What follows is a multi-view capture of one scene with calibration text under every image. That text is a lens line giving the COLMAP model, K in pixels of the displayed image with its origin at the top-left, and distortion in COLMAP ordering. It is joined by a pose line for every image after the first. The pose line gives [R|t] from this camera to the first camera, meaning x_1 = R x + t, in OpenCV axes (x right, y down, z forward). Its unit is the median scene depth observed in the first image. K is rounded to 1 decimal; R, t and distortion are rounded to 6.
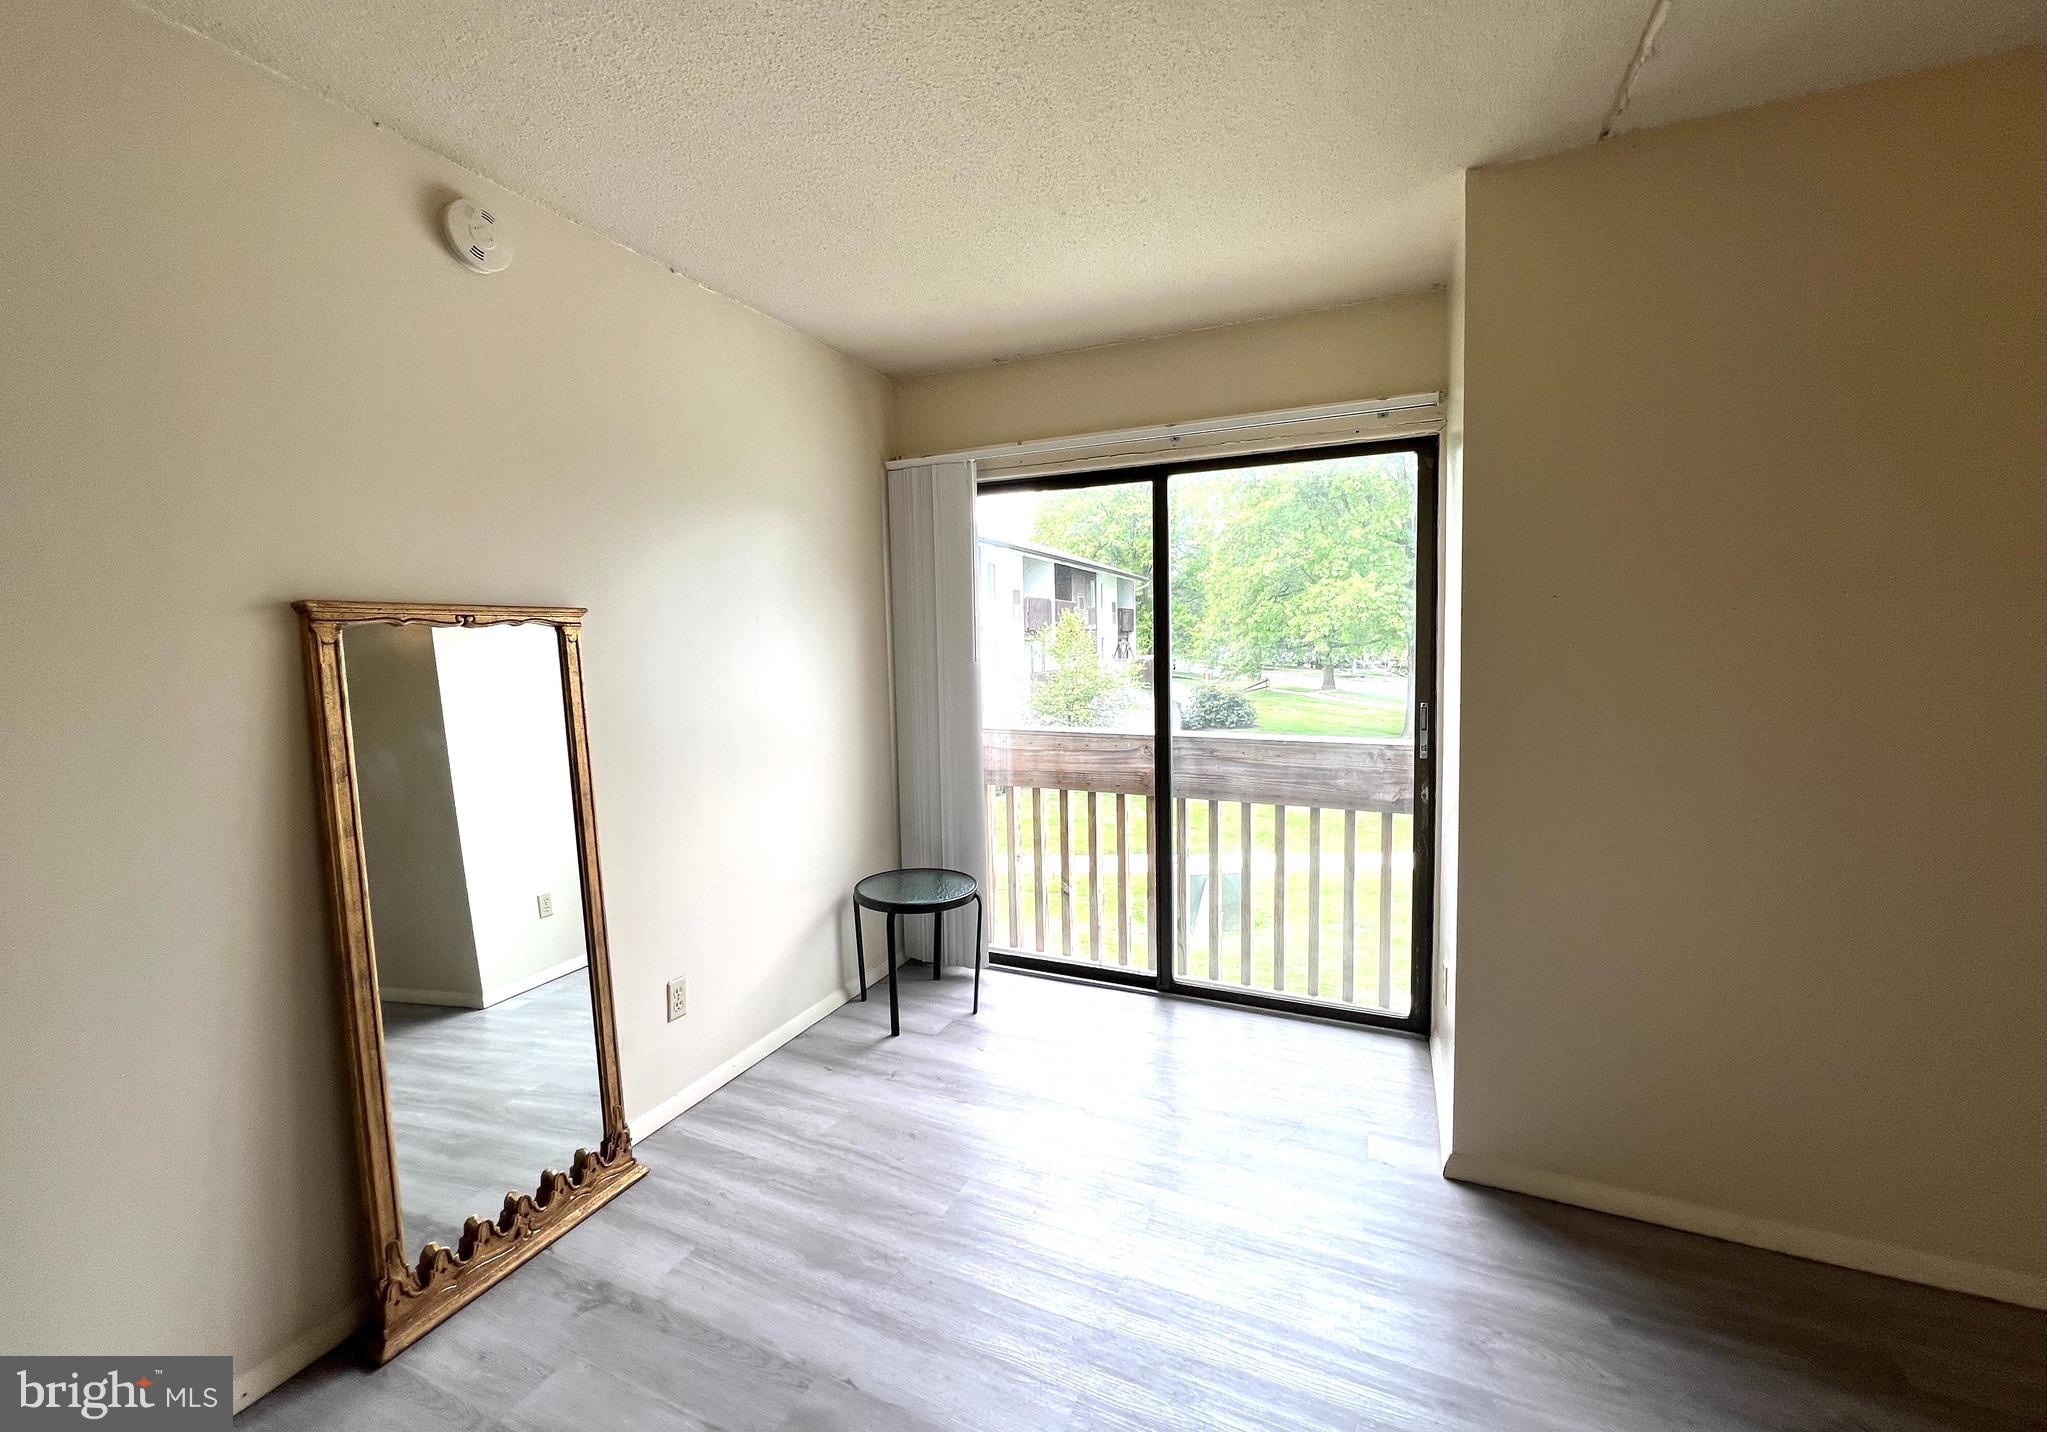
lens RADIAL K [[823.8, 0, 1016.2], [0, 823.8, 690.0], [0, 0, 1]] dist [-0.001270, 0.000003]
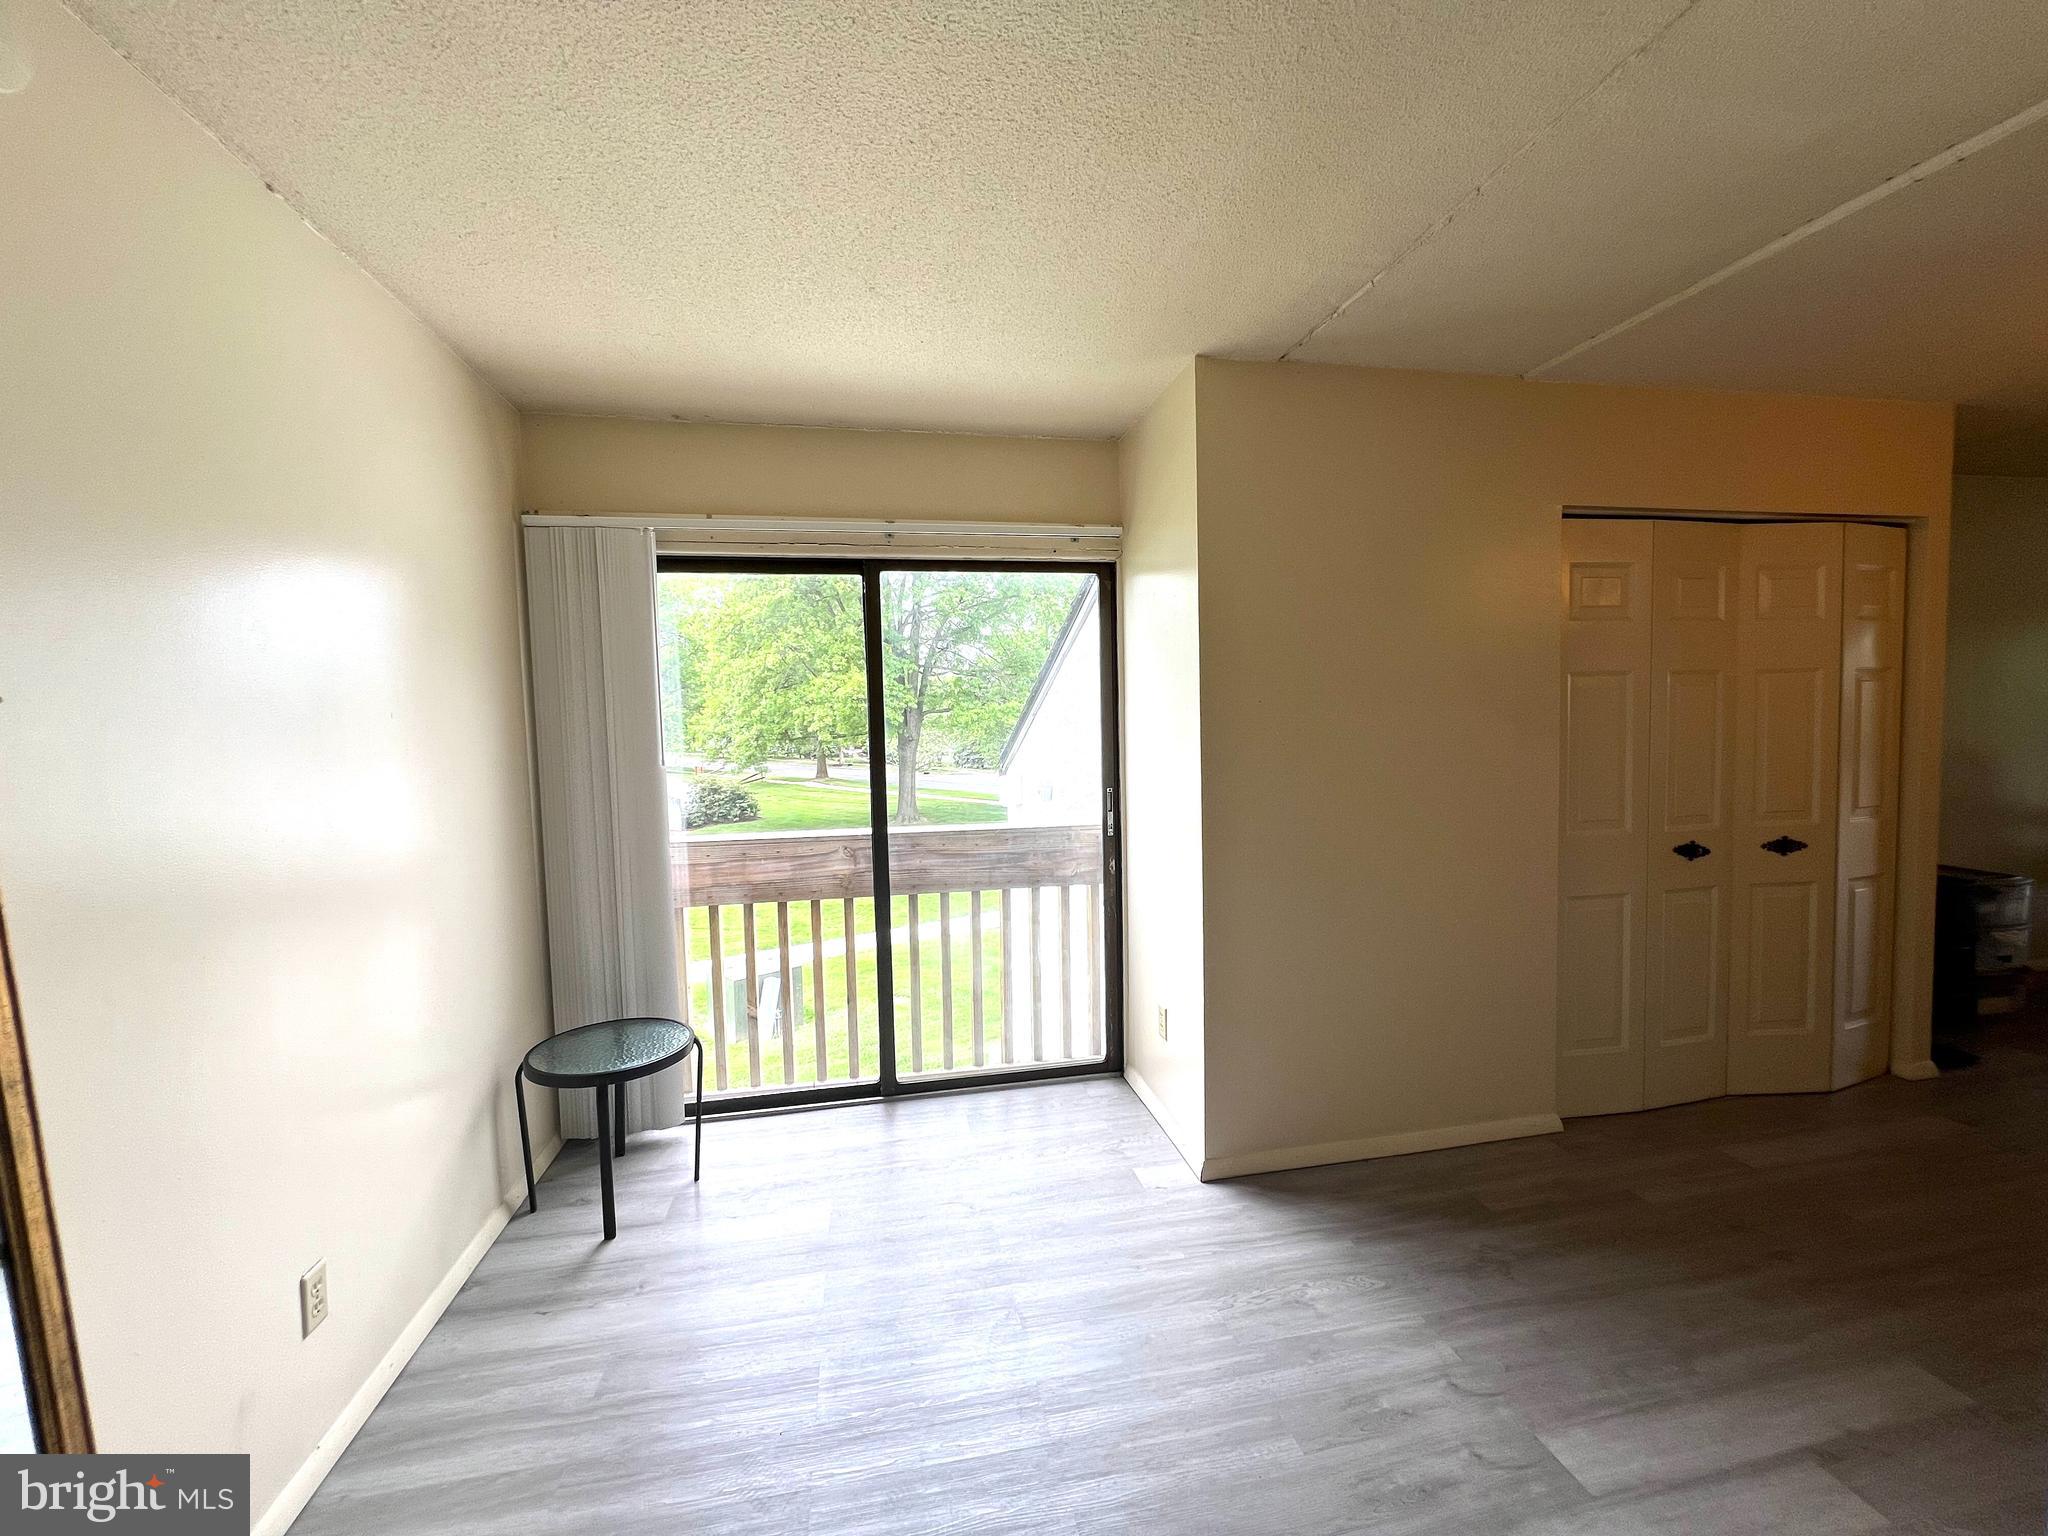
lens RADIAL K [[818.5, 0, 1018.9], [0, 818.5, 761.3], [0, 0, 1]] dist [-0.000408, -0.000076]
pose [[0.817406, -0.030611, 0.575248, -0.263253], [0.044367, 0.998966, -0.009886, -0.015559], [-0.574351, 0.033603, 0.817919, 0.111587]]
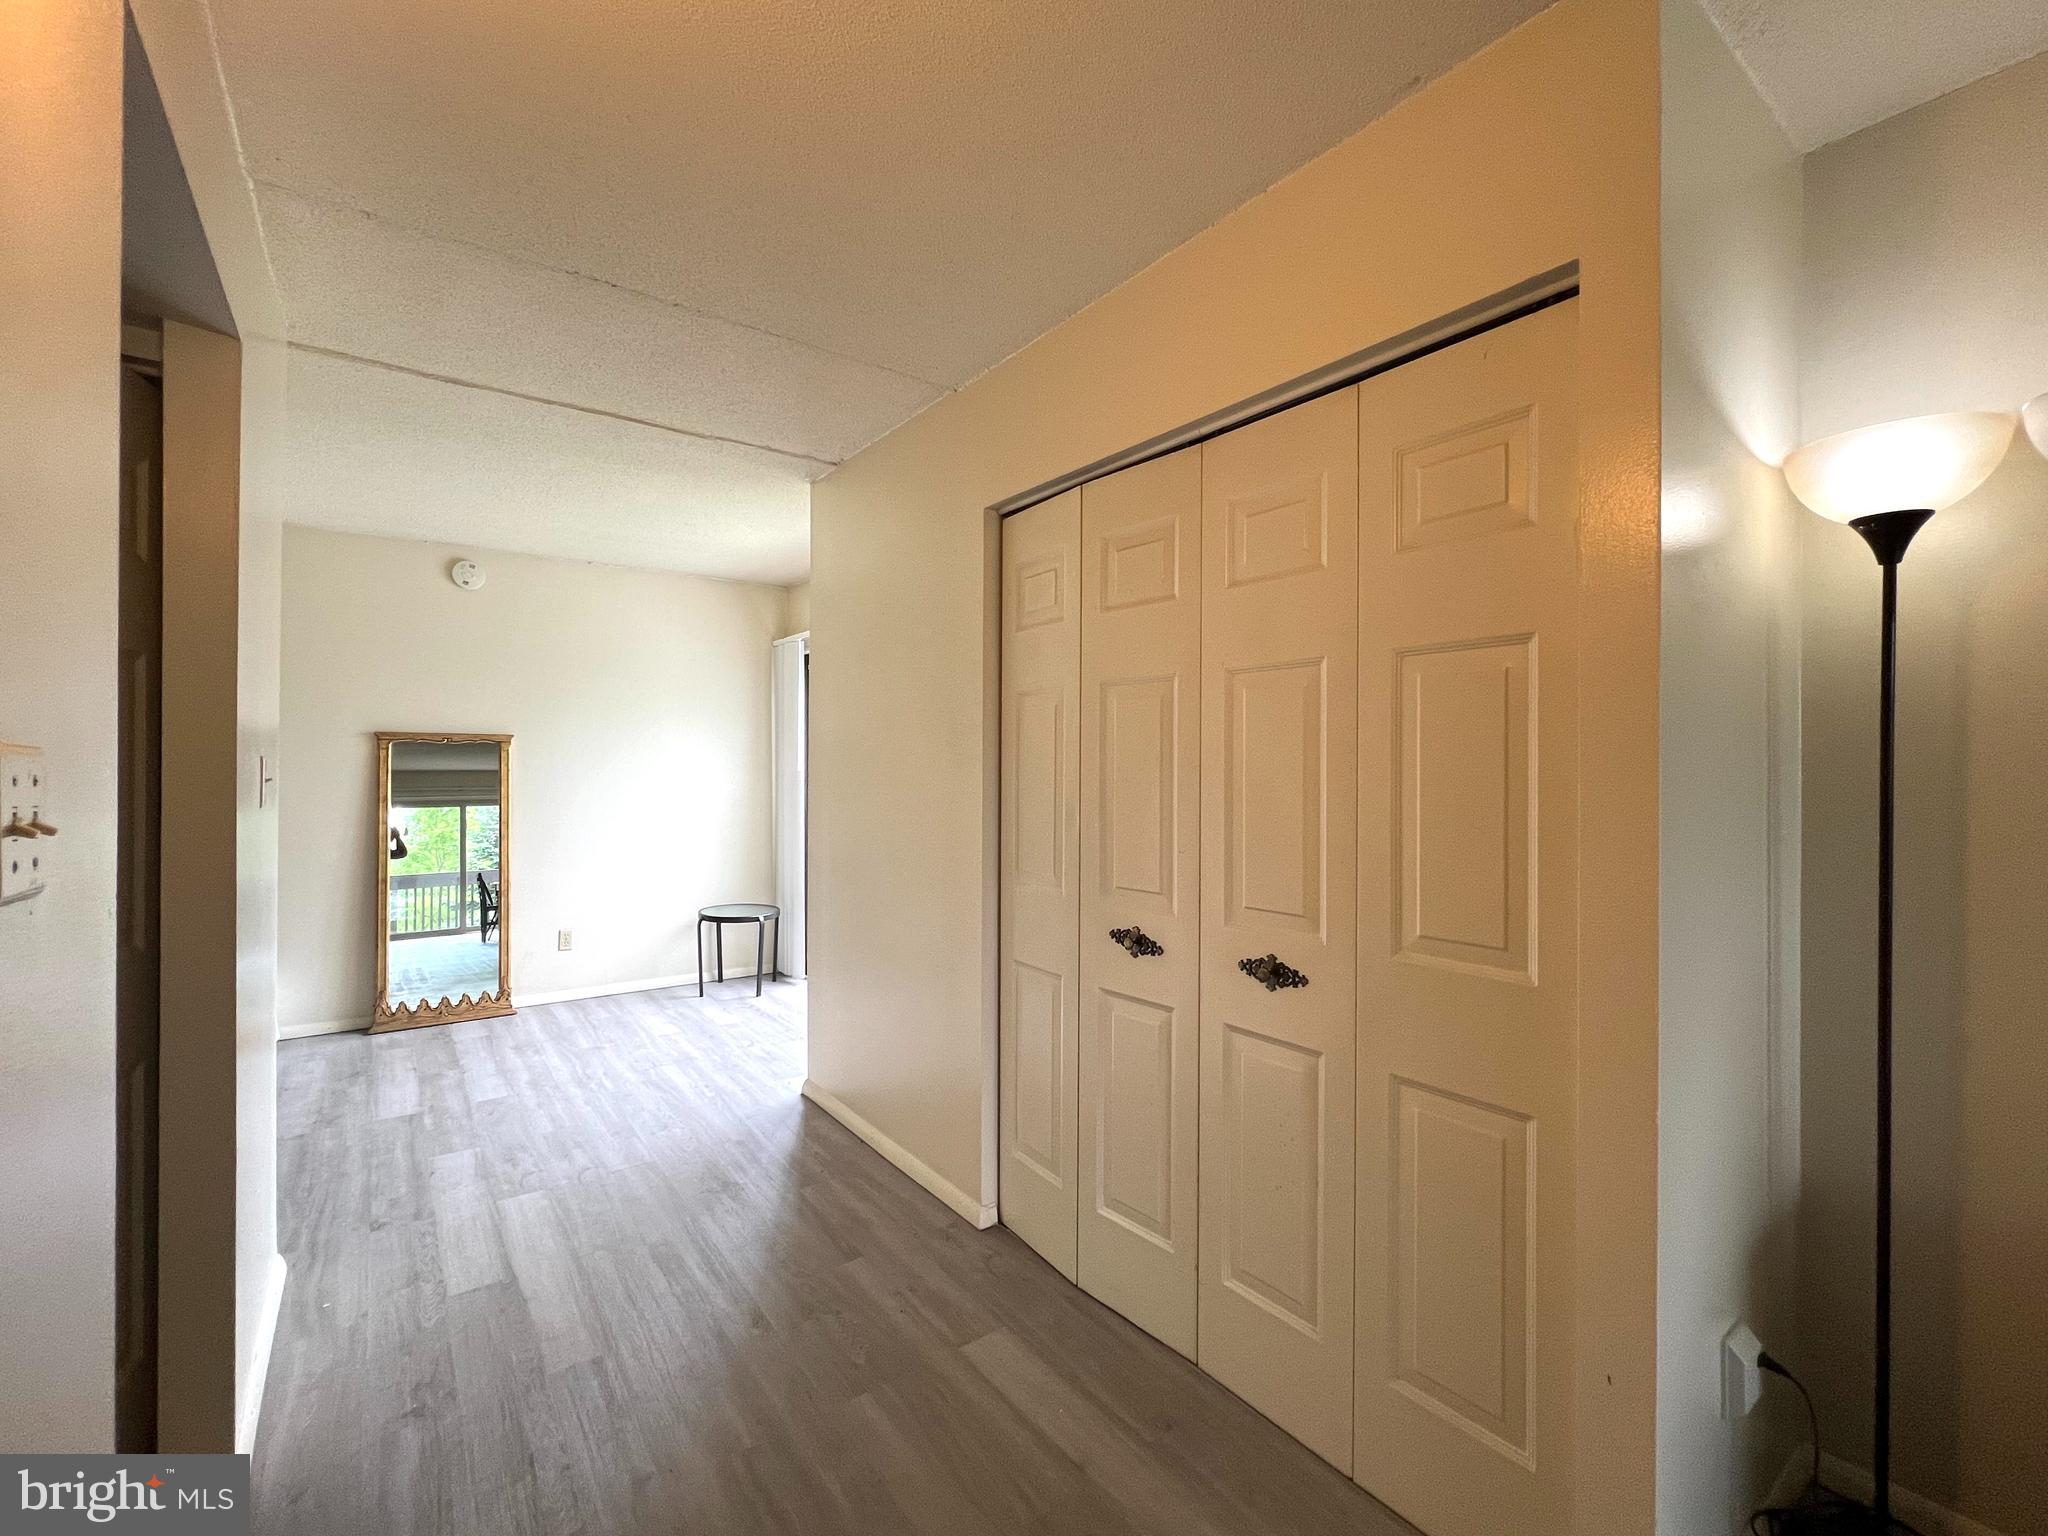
lens RADIAL K [[871.0, 0, 1011.2], [0, 871.0, 765.1], [0, 0, 1]] dist [-0.005154, -0.000238]
pose [[0.867677, 0.016583, -0.496852, 1.208069], [-0.045186, 0.997937, -0.045602, 0.015077], [0.495071, 0.062019, 0.866636, -0.206924]]
